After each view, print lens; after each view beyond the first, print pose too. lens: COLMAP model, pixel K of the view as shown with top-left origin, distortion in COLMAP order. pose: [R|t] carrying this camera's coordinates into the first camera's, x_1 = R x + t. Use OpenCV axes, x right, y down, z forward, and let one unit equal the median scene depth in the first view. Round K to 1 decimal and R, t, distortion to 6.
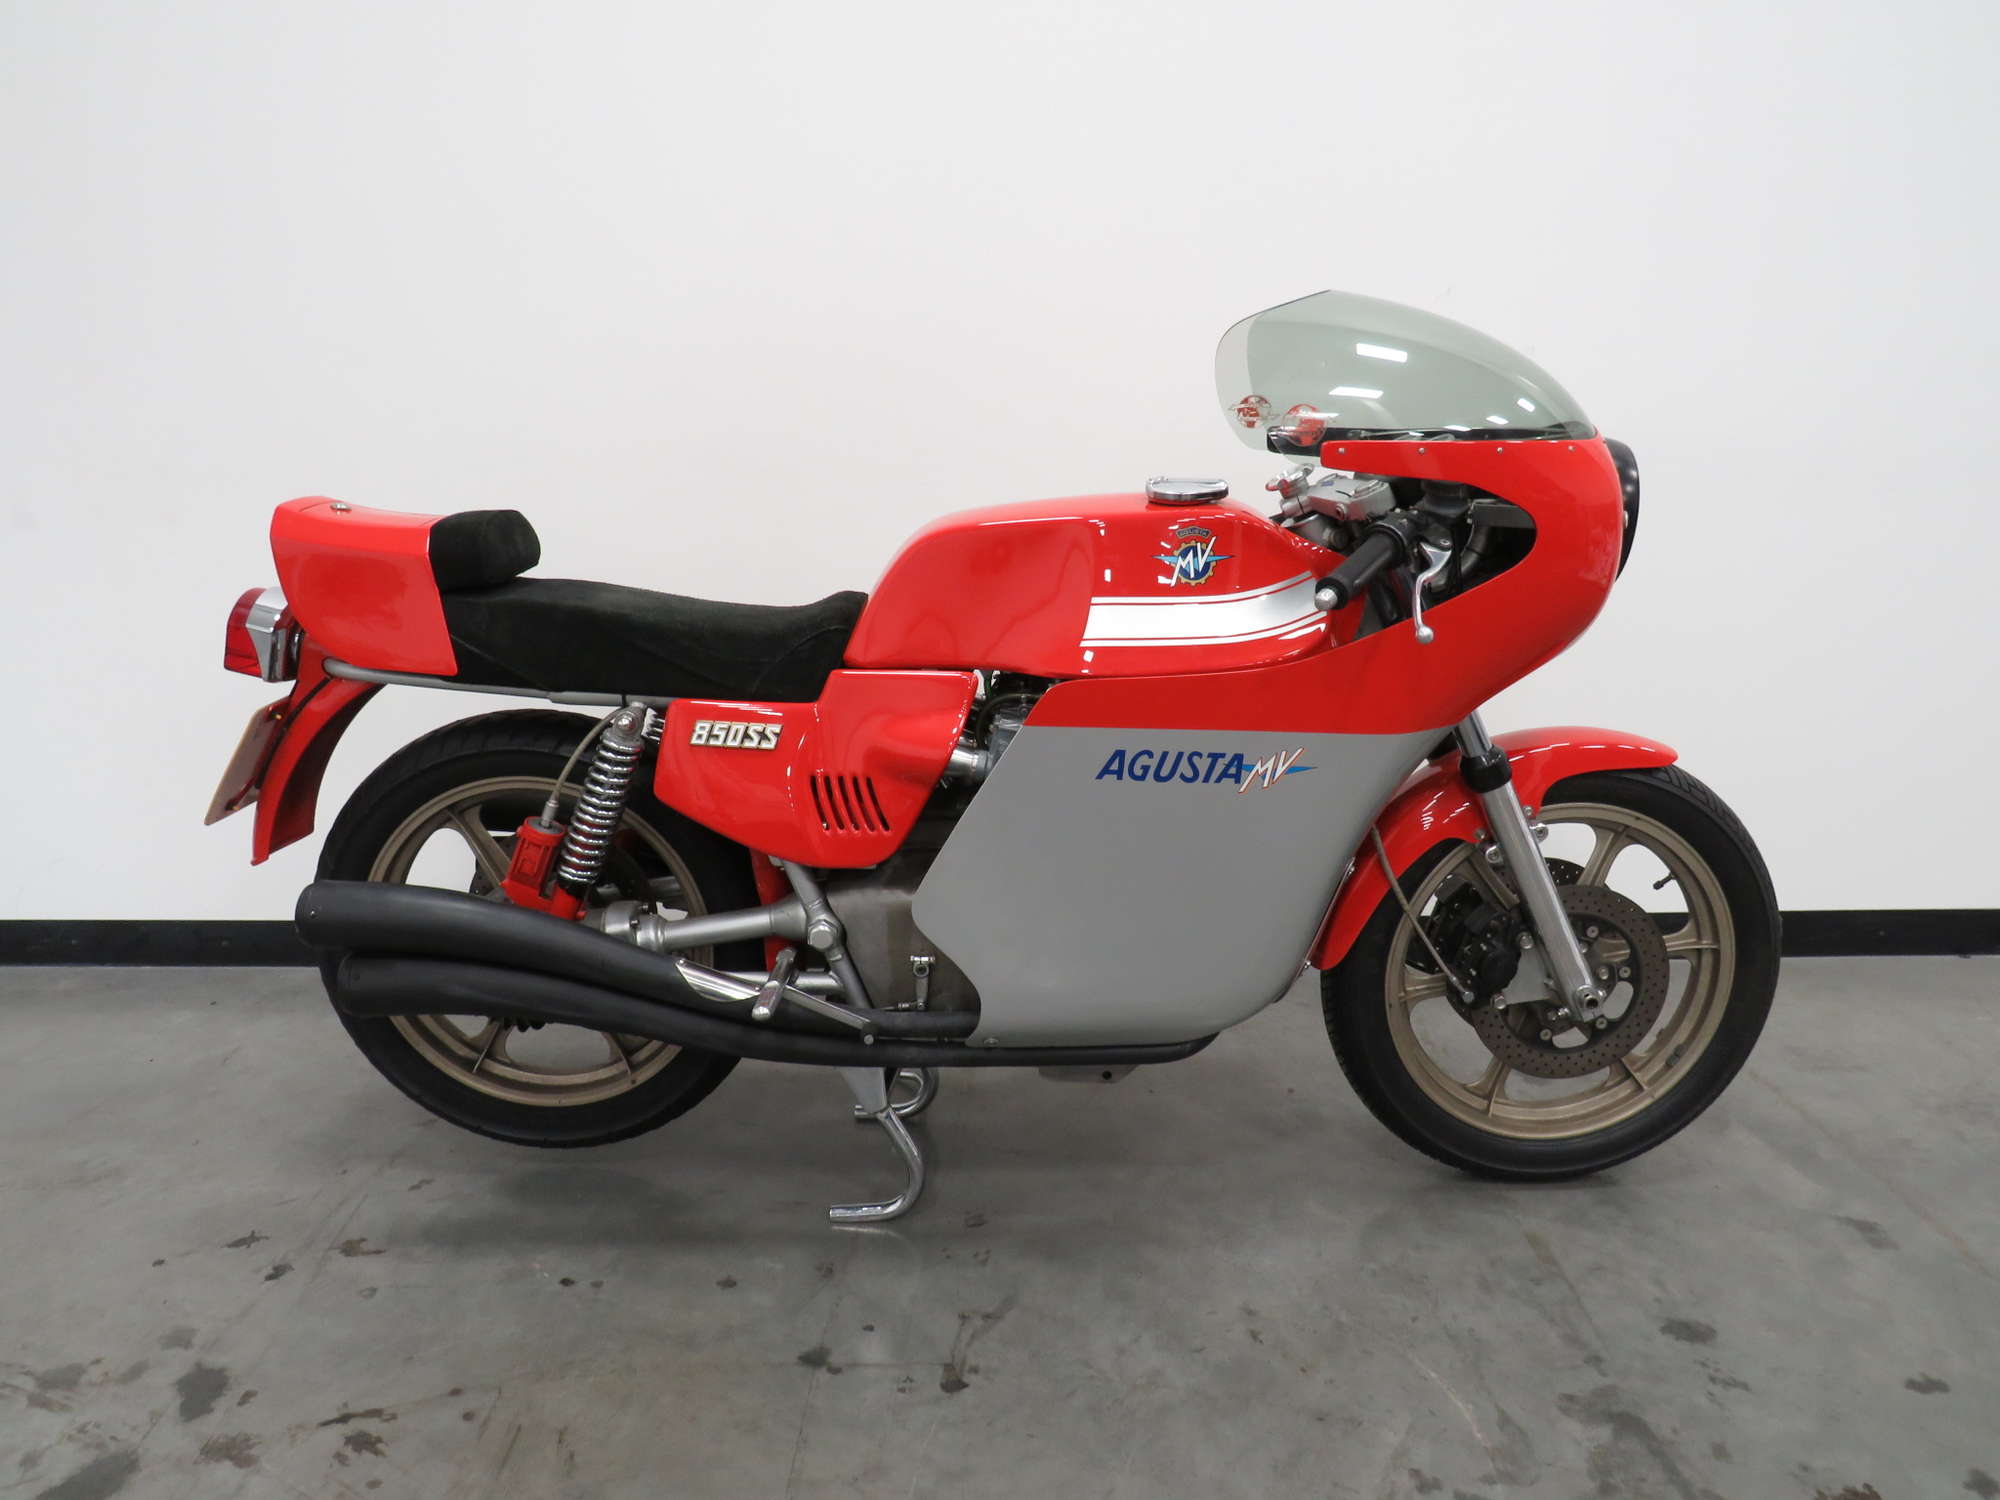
lens RADIAL K [[1420.2, 0, 1000.5], [0, 1420.2, 751.4], [0, 0, 1]] dist [-0.034920, 0.002351]
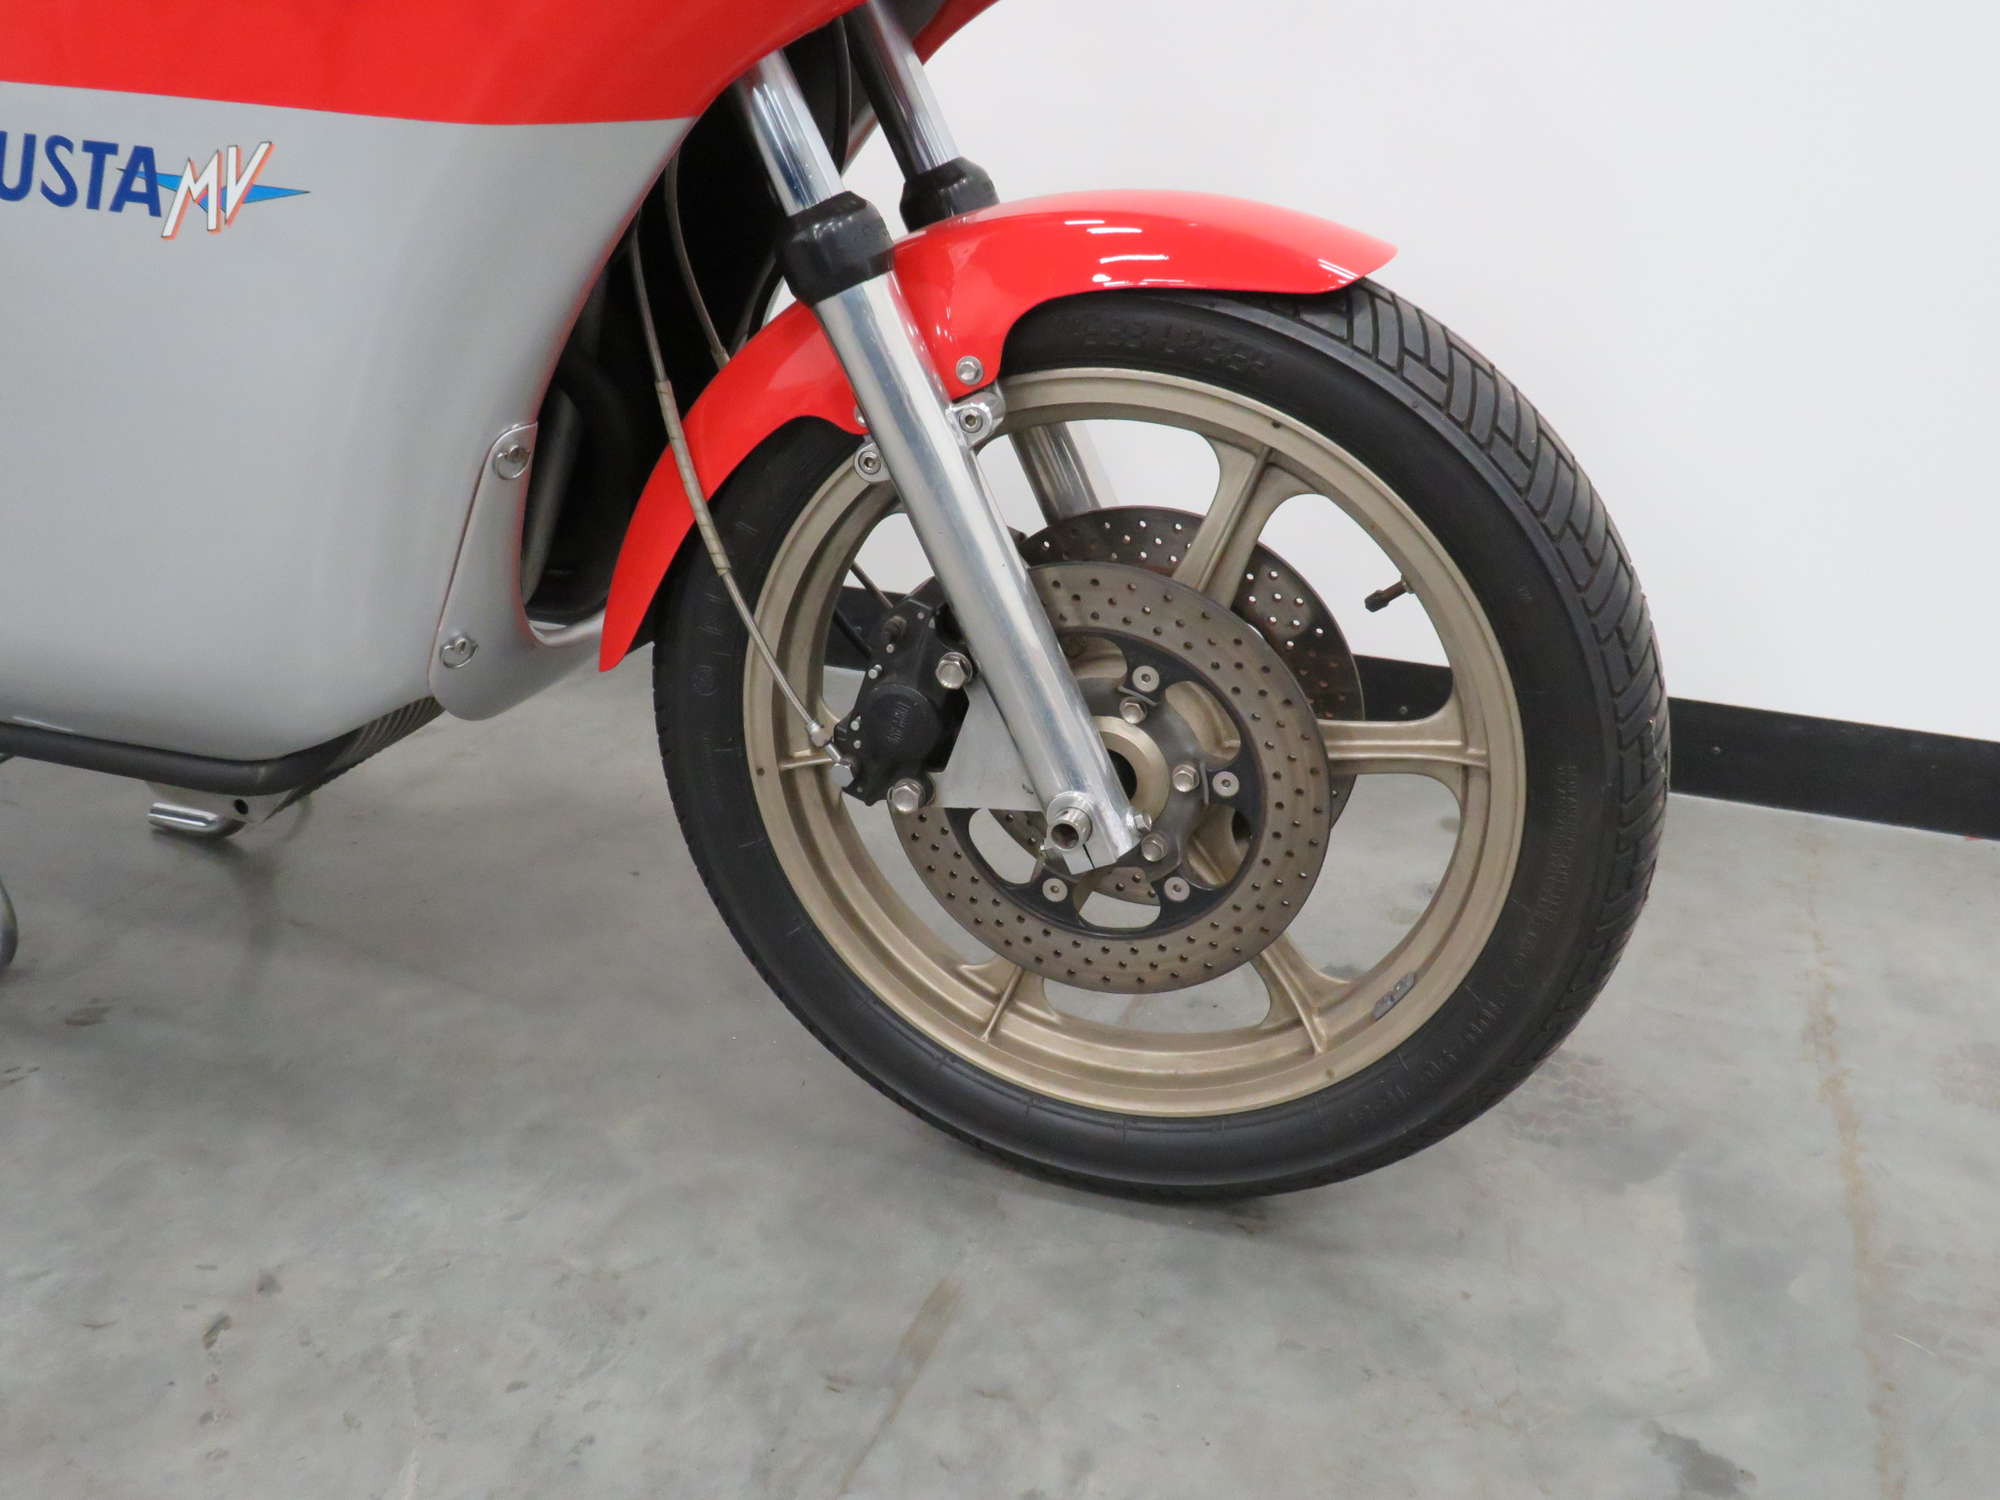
lens RADIAL K [[1920.4, 0, 1002.3], [0, 1920.4, 763.4], [0, 0, 1]] dist [-0.047384, -0.006138]
pose [[0.934295, 0.161403, -0.317872, 0.613112], [-0.099265, 0.974160, 0.202878, 0.041404], [0.342403, -0.157994, 0.926174, 0.470676]]
